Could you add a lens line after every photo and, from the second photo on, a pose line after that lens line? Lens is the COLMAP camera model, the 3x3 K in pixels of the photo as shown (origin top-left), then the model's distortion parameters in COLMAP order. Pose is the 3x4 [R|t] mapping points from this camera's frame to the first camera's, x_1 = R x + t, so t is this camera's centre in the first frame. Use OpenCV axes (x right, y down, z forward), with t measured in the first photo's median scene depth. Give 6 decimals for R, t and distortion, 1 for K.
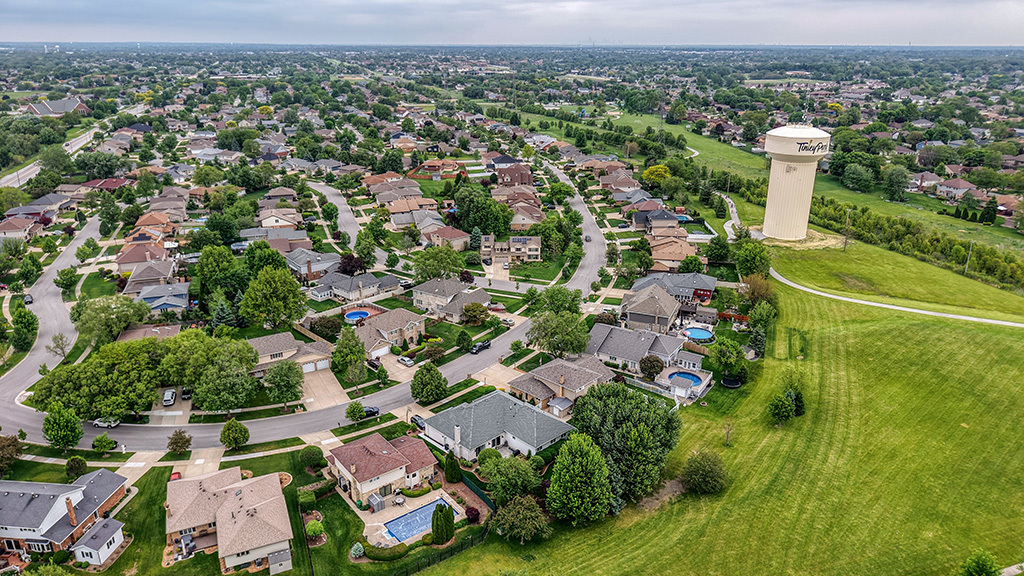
lens RADIAL K [[690.1, 0, 512.0], [0, 690.1, 288.0], [0, 0, 1]] dist [0.063415, -0.099077]
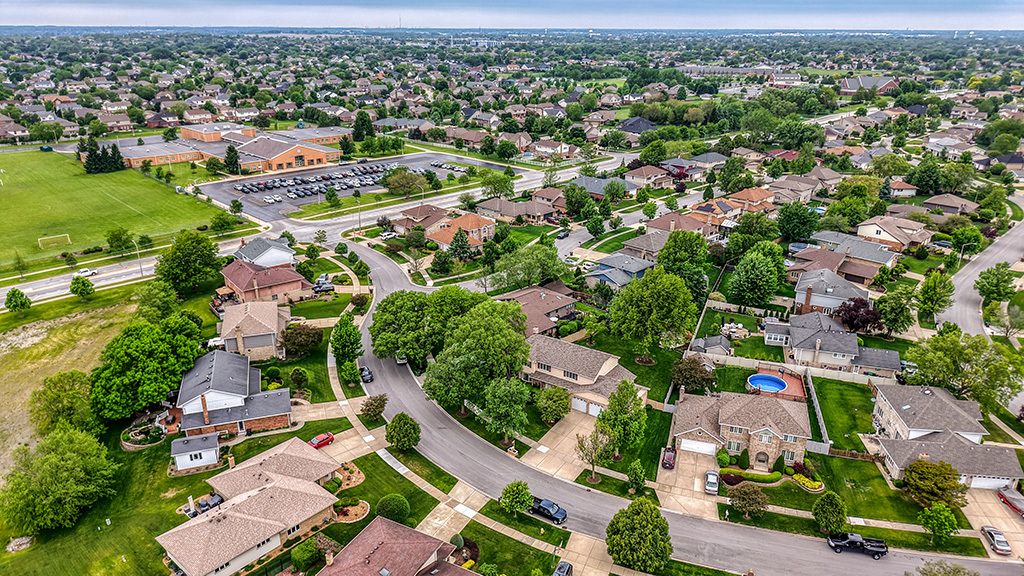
lens RADIAL K [[690.1, 0, 512.0], [0, 690.1, 288.0], [0, 0, 1]] dist [0.063415, -0.099077]
pose [[0.423386, 0.330356, -0.843569, 0.188612], [-0.306307, 0.928507, 0.209885, -0.103076], [0.852596, 0.169529, 0.494307, 0.448690]]
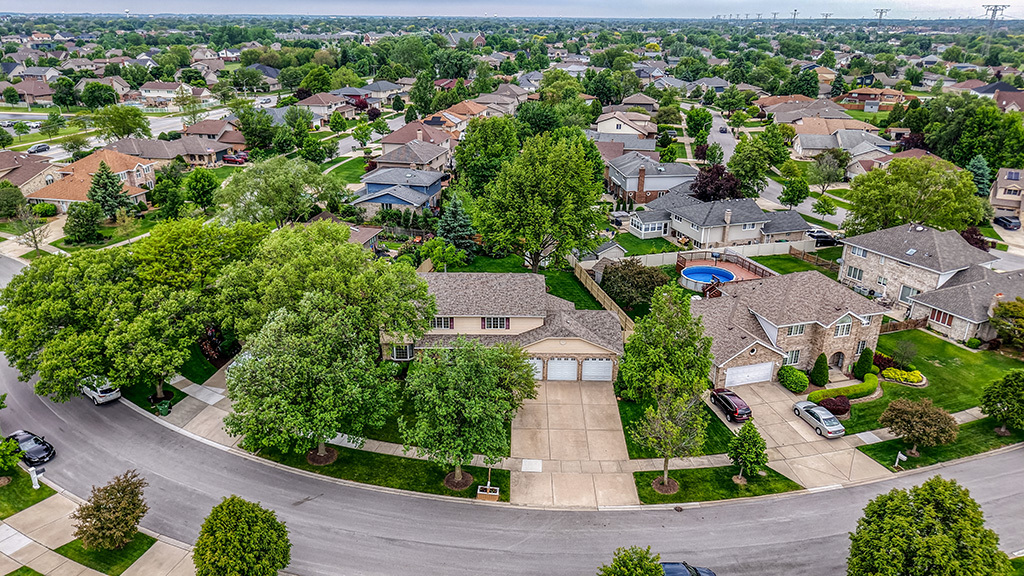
lens RADIAL K [[690.1, 0, 512.0], [0, 690.1, 288.0], [0, 0, 1]] dist [0.063415, -0.099077]
pose [[0.859918, 0.194829, -0.471786, -0.113138], [-0.178985, 0.980695, 0.078753, 0.034292], [0.478021, 0.016722, 0.878189, 0.517815]]
